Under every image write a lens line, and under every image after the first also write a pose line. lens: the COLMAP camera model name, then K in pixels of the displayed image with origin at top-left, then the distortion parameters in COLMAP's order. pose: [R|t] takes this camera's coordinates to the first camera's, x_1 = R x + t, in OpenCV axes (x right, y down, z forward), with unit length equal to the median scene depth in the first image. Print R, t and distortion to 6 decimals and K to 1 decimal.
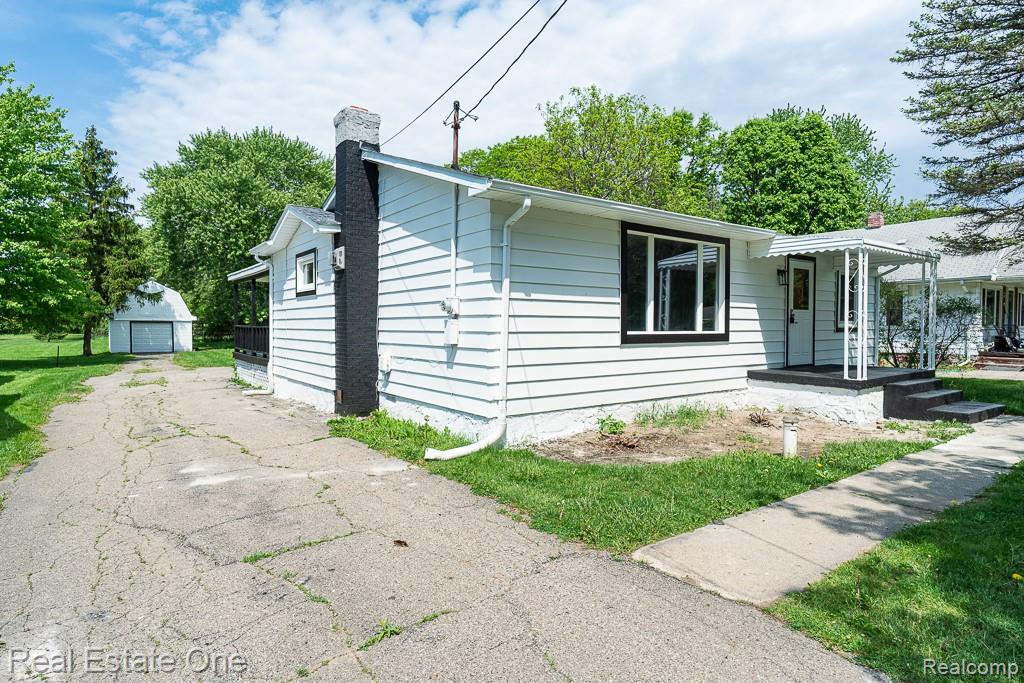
lens RADIAL K [[554.0, 0, 541.3], [0, 554.0, 337.0], [0, 0, 1]] dist [-0.037428, -0.000671]
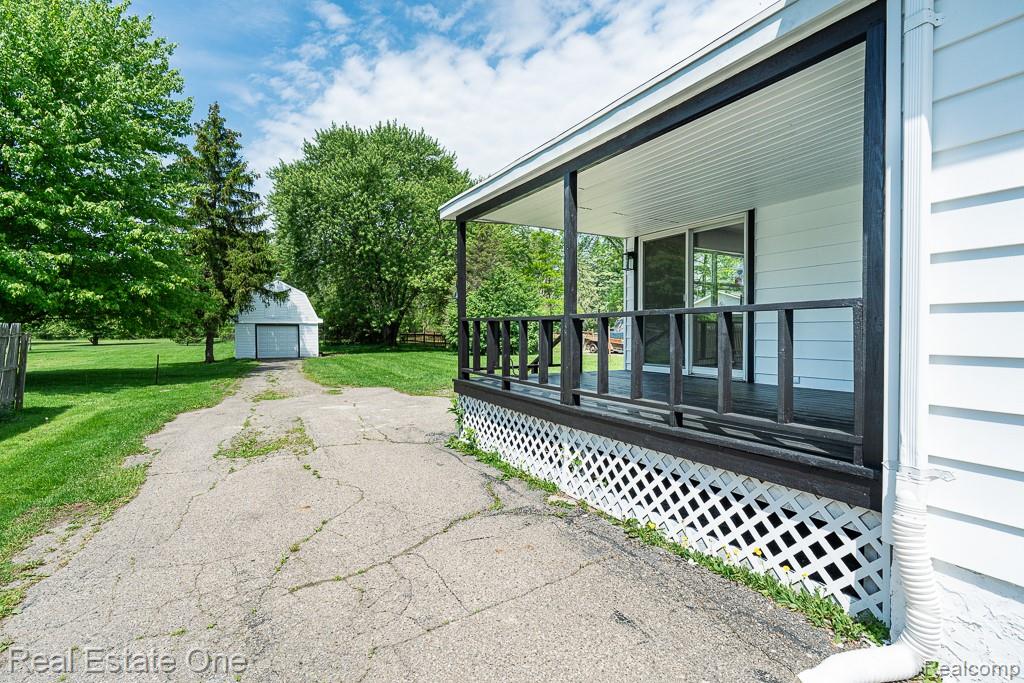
lens RADIAL K [[484.7, 0, 521.3], [0, 484.7, 337.8], [0, 0, 1]] dist [-0.029035, 0.000987]
pose [[0.988972, 0.001545, -0.148096, -0.186301], [-0.002453, 0.999979, -0.005951, -0.002151], [0.148084, 0.006249, 0.988955, 0.253920]]
